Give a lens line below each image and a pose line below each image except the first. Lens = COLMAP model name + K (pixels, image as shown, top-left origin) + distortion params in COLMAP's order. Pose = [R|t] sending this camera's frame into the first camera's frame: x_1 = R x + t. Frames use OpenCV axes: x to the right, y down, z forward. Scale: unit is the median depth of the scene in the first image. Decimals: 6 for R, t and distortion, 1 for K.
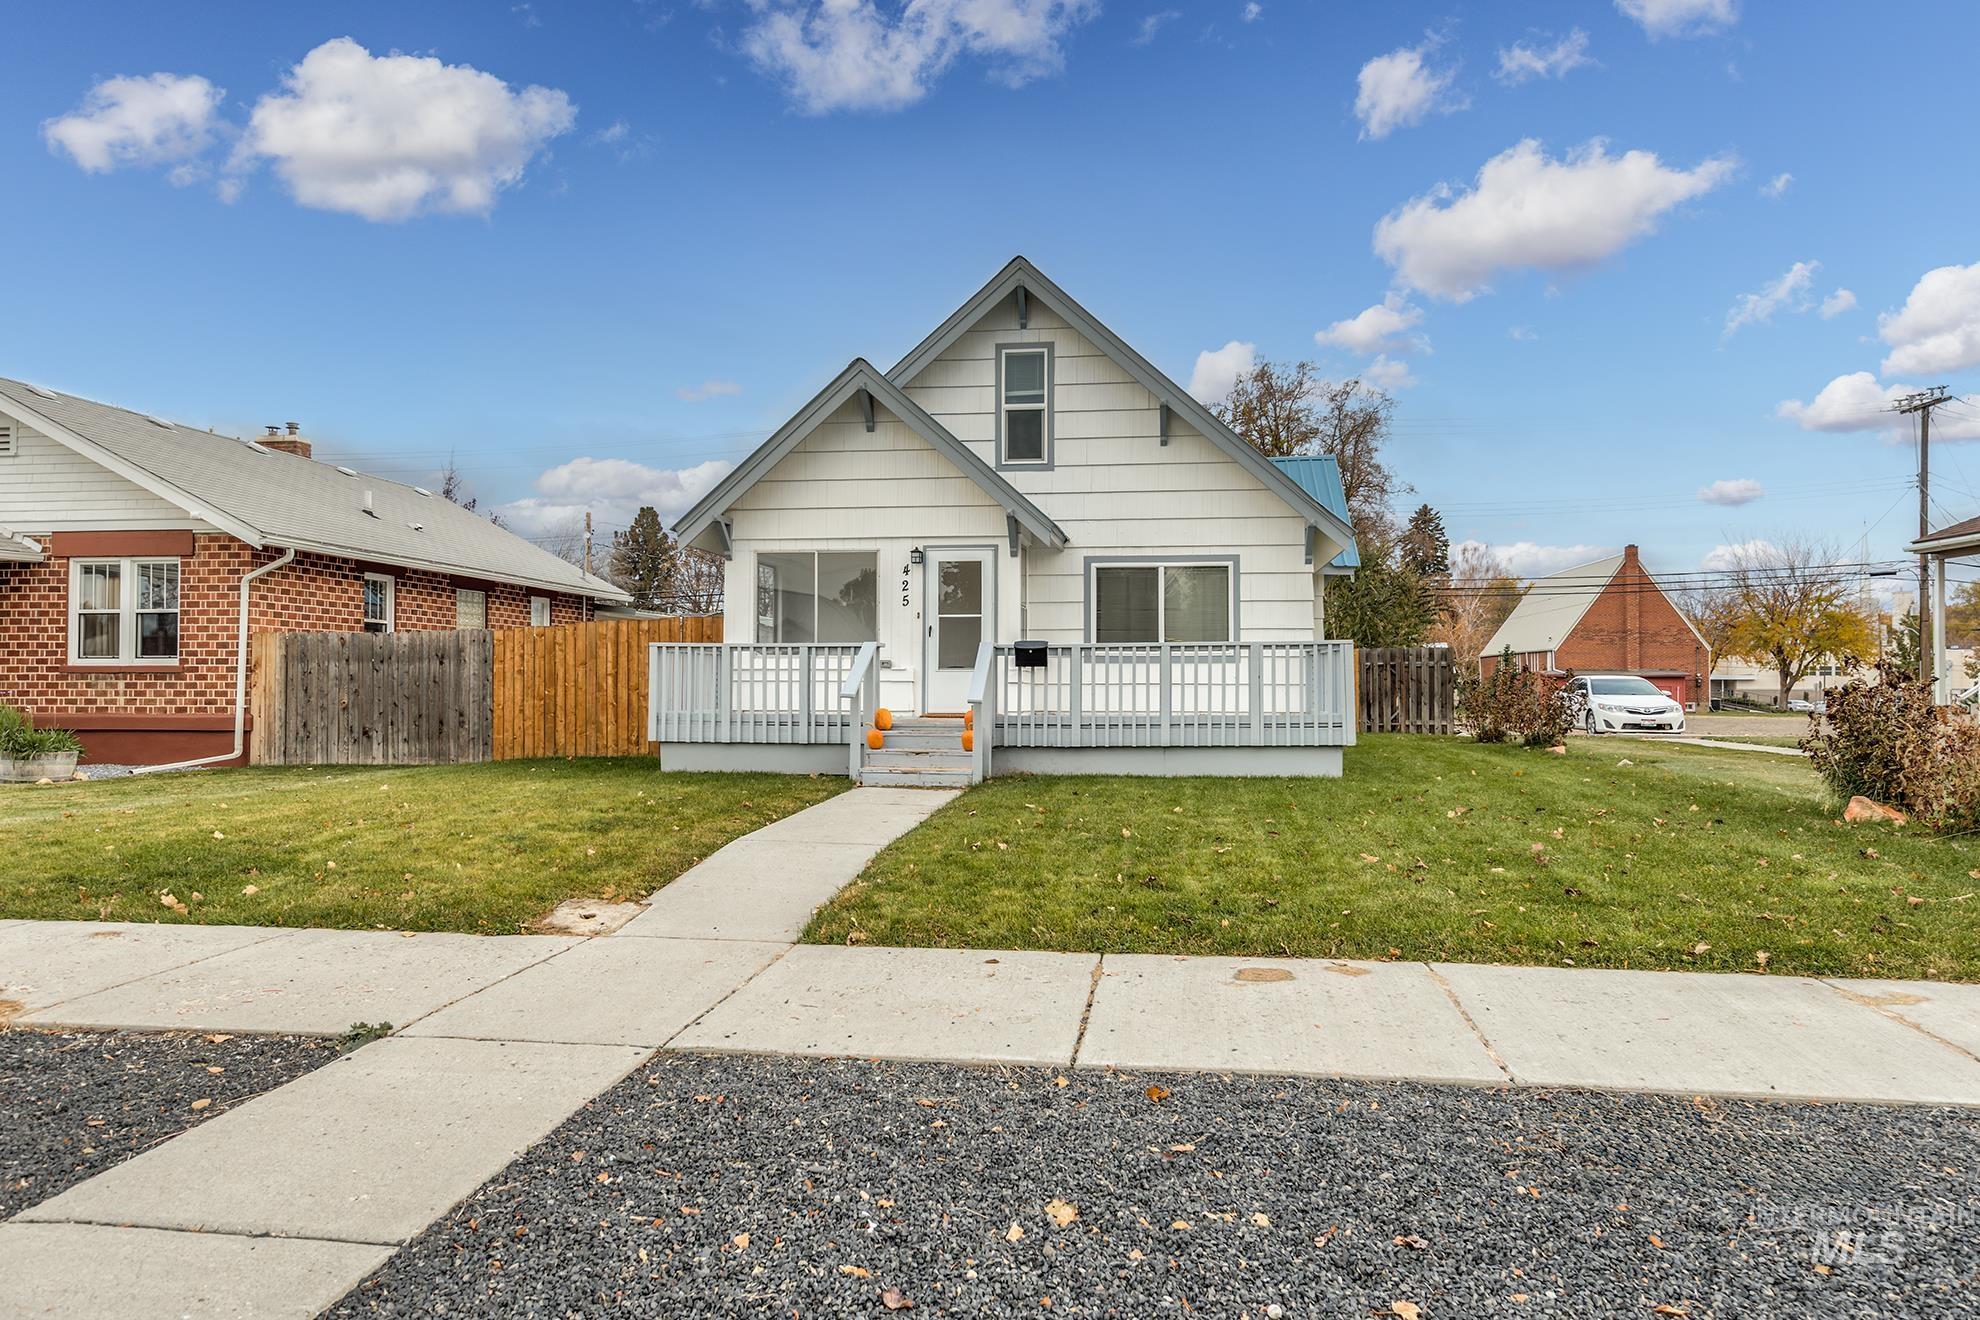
lens RADIAL K [[1356.6, 0, 989.8], [0, 1356.6, 658.2], [0, 0, 1]] dist [-0.007972, -0.000938]
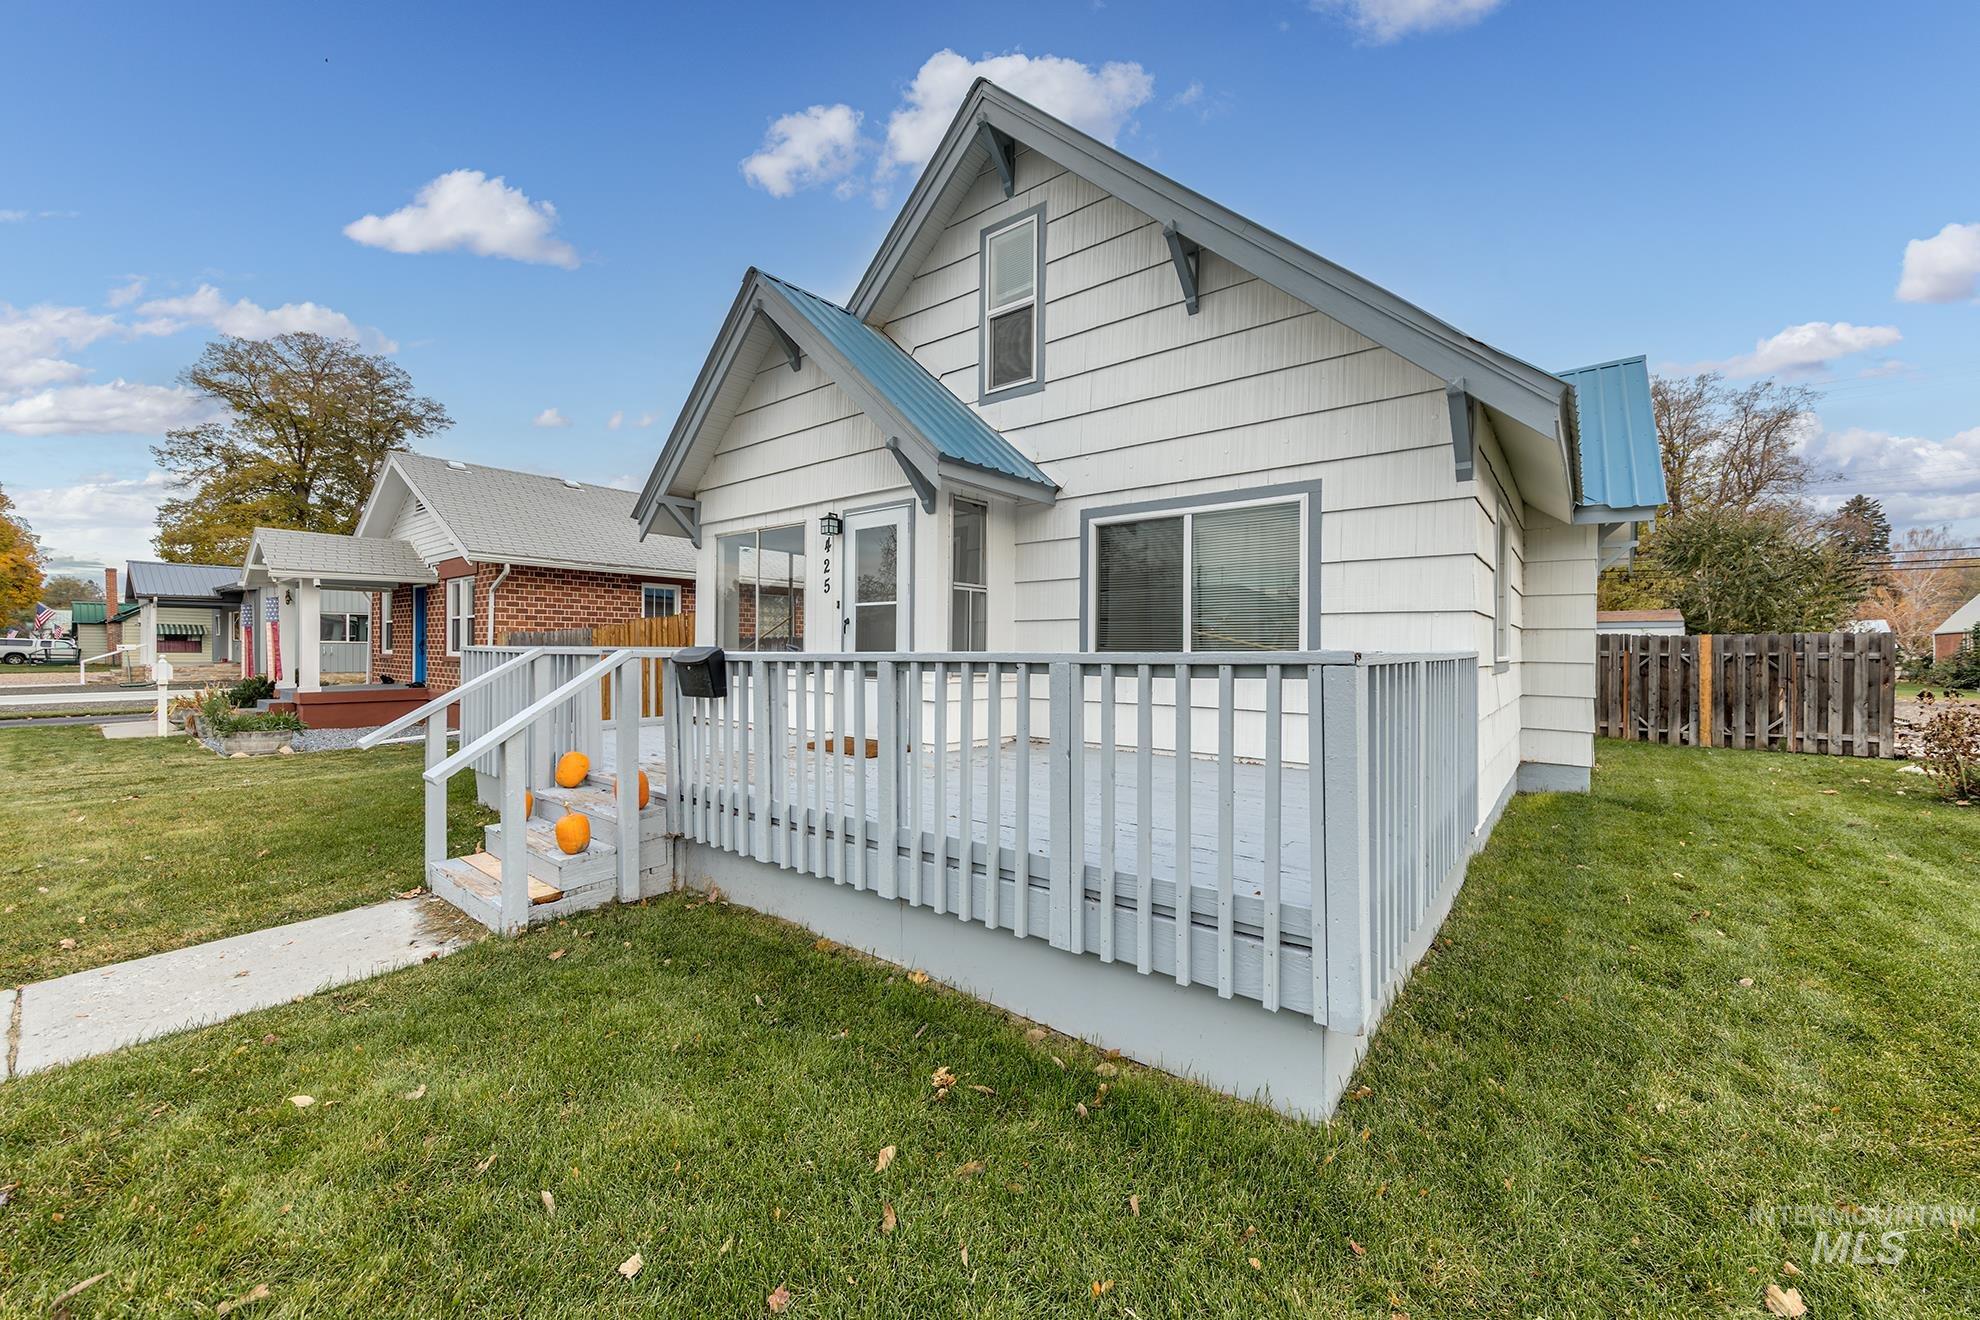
lens RADIAL K [[756.3, 0, 989.2], [0, 756.3, 653.1], [0, 0, 1]] dist [0.004330, 0.000367]
pose [[0.856828, 0.006870, -0.515556, 0.221827], [0.005421, 0.999736, 0.022332, -0.013036], [0.515573, -0.021930, 0.856565, 0.649973]]
